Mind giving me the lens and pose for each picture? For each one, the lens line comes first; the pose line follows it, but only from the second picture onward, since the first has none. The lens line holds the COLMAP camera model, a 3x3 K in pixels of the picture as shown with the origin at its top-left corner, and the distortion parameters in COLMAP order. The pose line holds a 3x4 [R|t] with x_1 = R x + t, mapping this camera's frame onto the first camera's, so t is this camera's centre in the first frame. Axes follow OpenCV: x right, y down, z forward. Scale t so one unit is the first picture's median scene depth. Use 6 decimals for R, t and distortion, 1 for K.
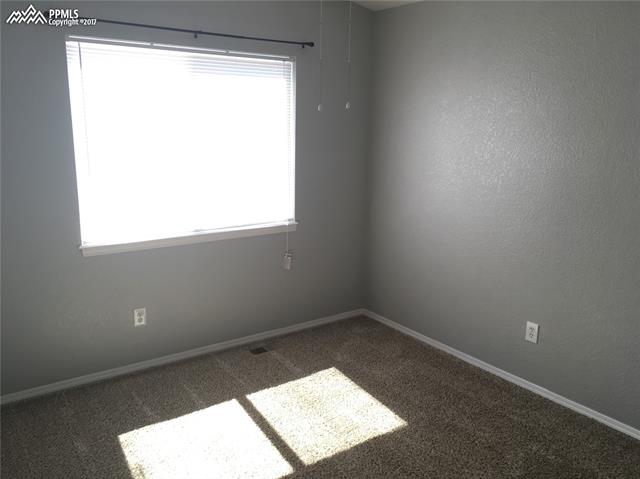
lens RADIAL K [[540.1, 0, 320.0], [0, 540.1, 239.5], [0, 0, 1]] dist [0.096181, 0.003685]
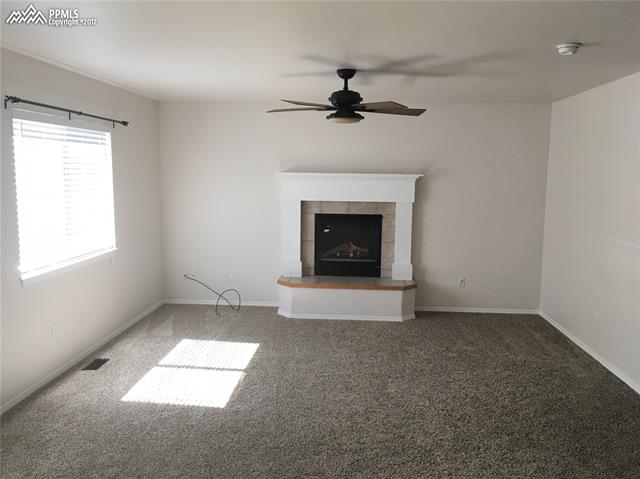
lens RADIAL K [[540.1, 0, 320.0], [0, 540.1, 239.5], [0, 0, 1]] dist [0.096181, 0.003685]
pose [[0.638418, -0.114672, 0.761100, -0.760410], [0.169661, 0.985483, 0.006166, 0.024127], [-0.750758, 0.125192, 0.648606, -0.237785]]
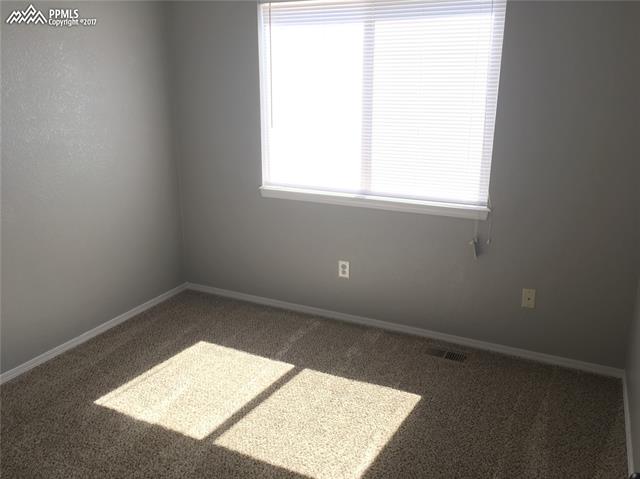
lens RADIAL K [[541.5, 0, 321.7], [0, 541.5, 240.5], [0, 0, 1]] dist [0.100291, -0.004698]
pose [[0.475943, 0.230951, -0.848611, 0.517176], [-0.184693, 0.969635, 0.160303, -0.070127], [0.859864, 0.080437, 0.504146, 0.438718]]
